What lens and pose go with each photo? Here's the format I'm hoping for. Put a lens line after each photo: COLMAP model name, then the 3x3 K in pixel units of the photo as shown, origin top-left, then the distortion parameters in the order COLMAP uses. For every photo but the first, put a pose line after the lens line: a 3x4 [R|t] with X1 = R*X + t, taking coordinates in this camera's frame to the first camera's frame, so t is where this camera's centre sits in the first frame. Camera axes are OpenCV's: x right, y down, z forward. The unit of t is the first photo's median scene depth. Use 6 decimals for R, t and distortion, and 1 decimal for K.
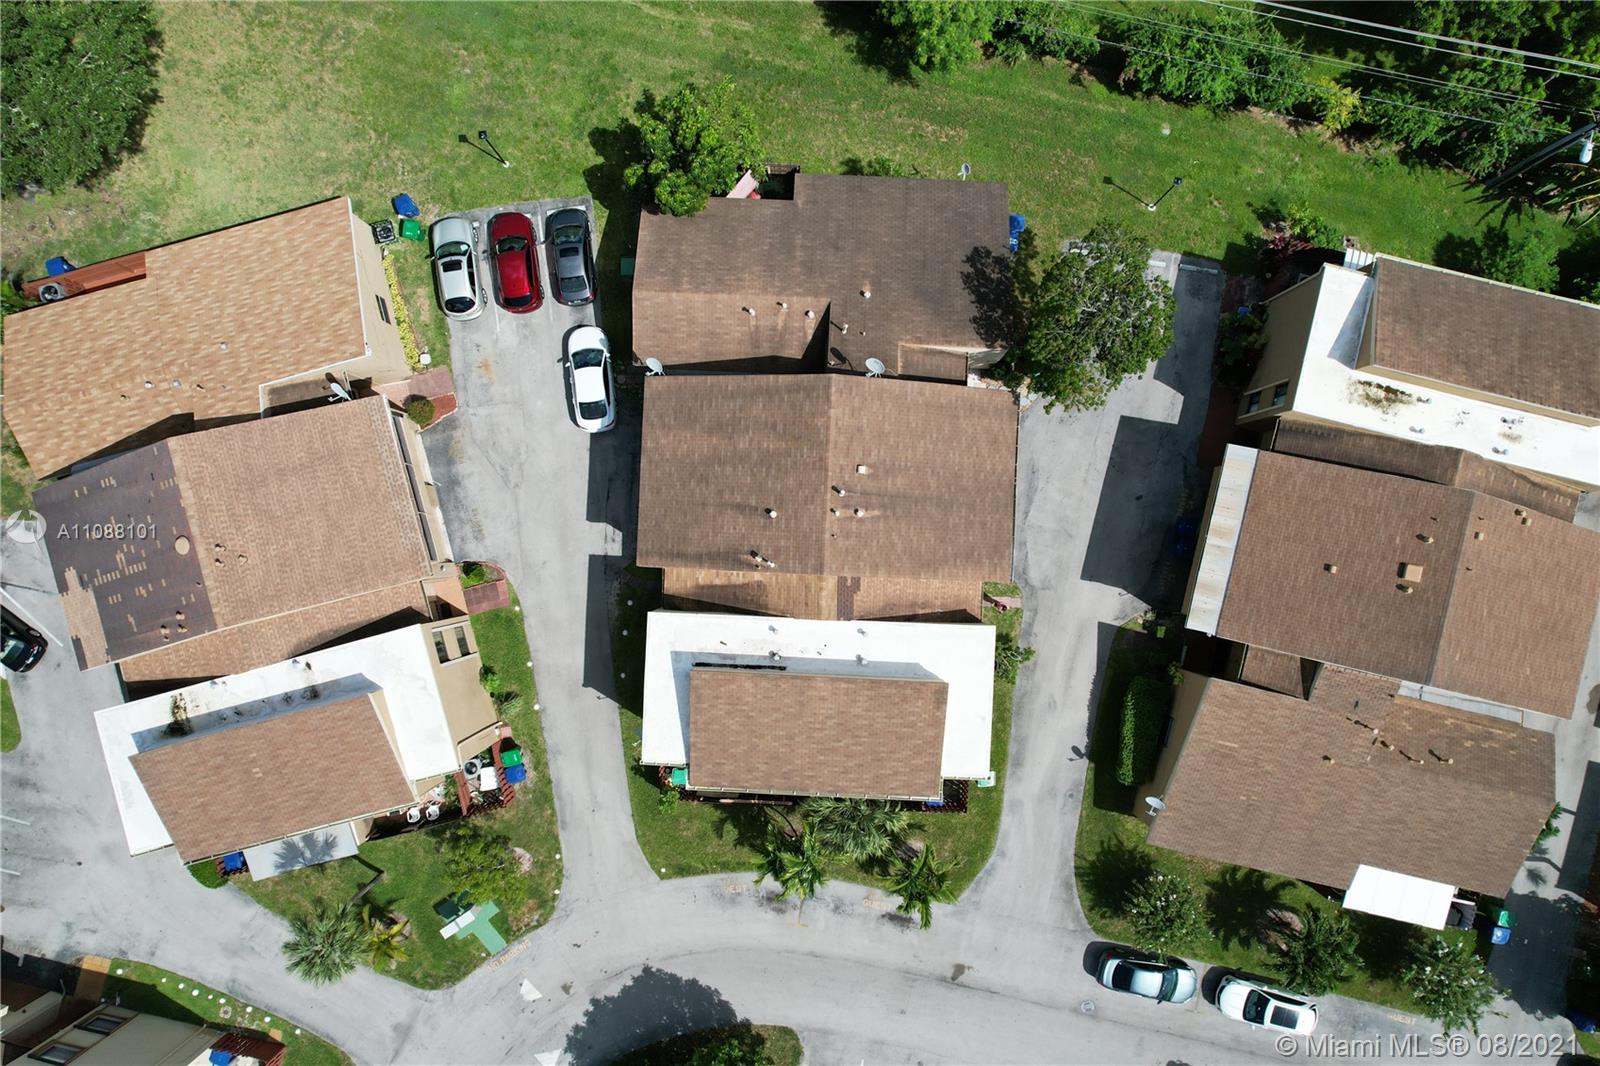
lens RADIAL K [[1016.3, 0, 800.0], [0, 1016.3, 533.0], [0, 0, 1]] dist [-0.074088, 0.065886]
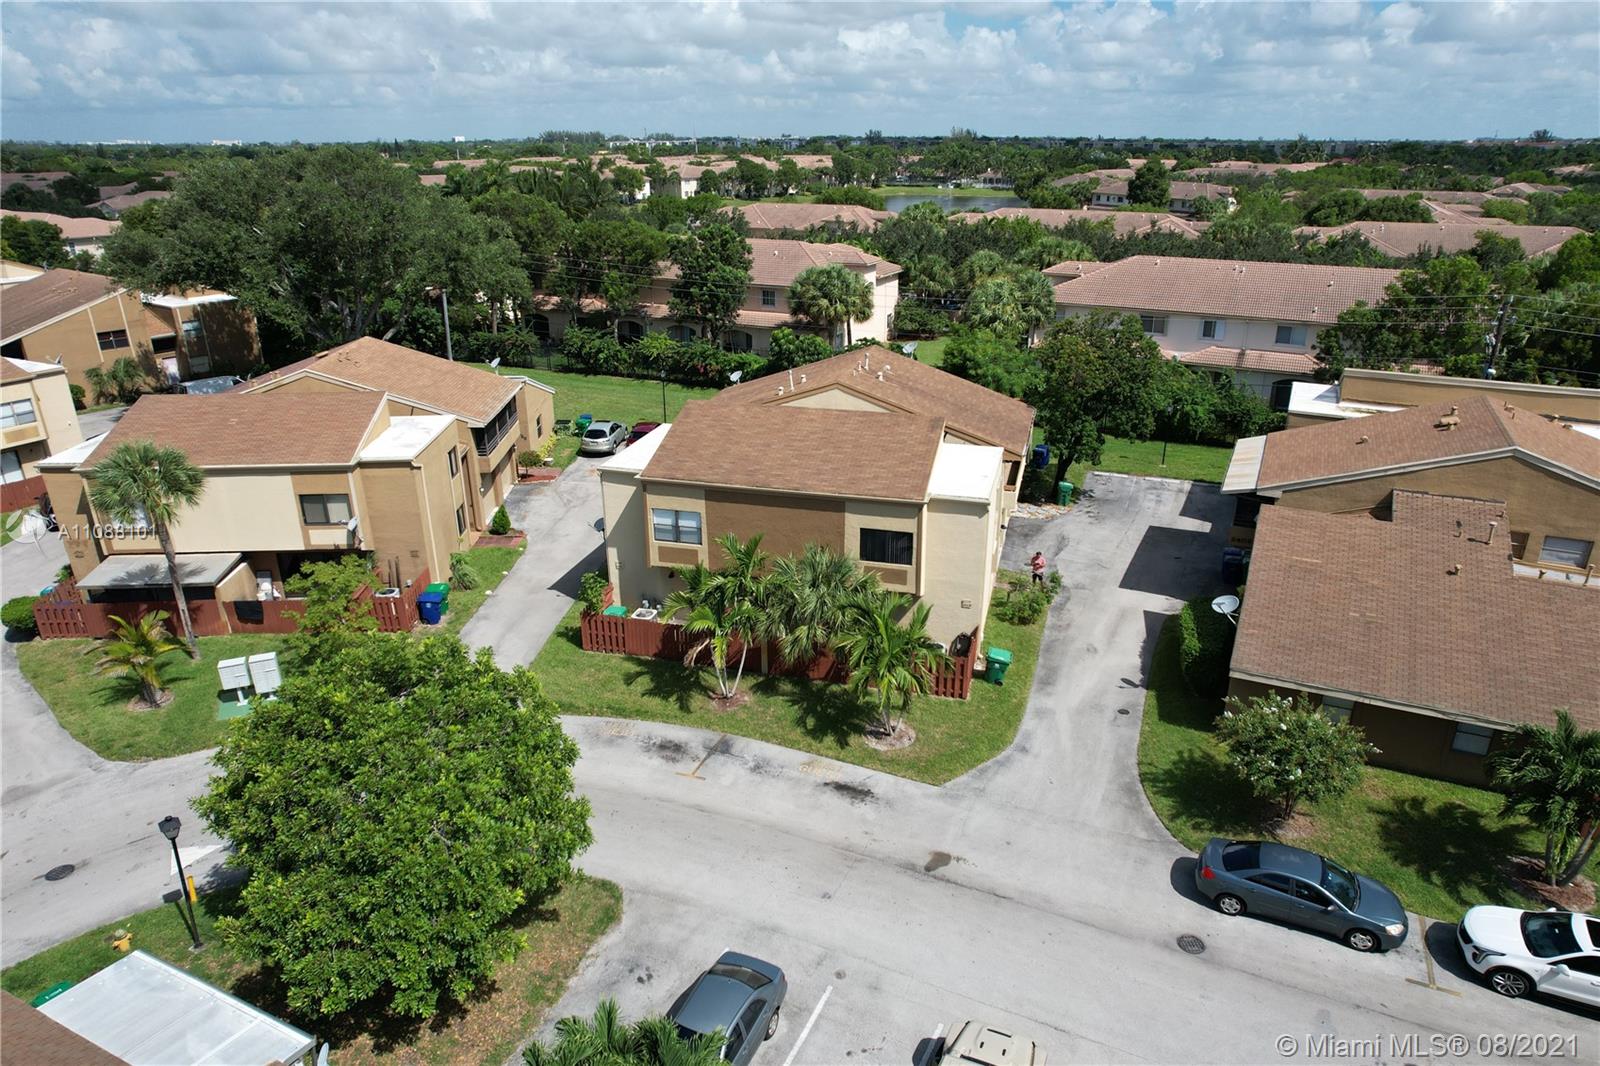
lens RADIAL K [[1016.3, 0, 800.0], [0, 1016.3, 533.0], [0, 0, 1]] dist [-0.074088, 0.065886]
pose [[0.974677, 0.086060, -0.206396, 0.182780], [-0.223596, 0.361779, -0.905053, 0.894980], [-0.003220, 0.928283, 0.371861, 0.625174]]
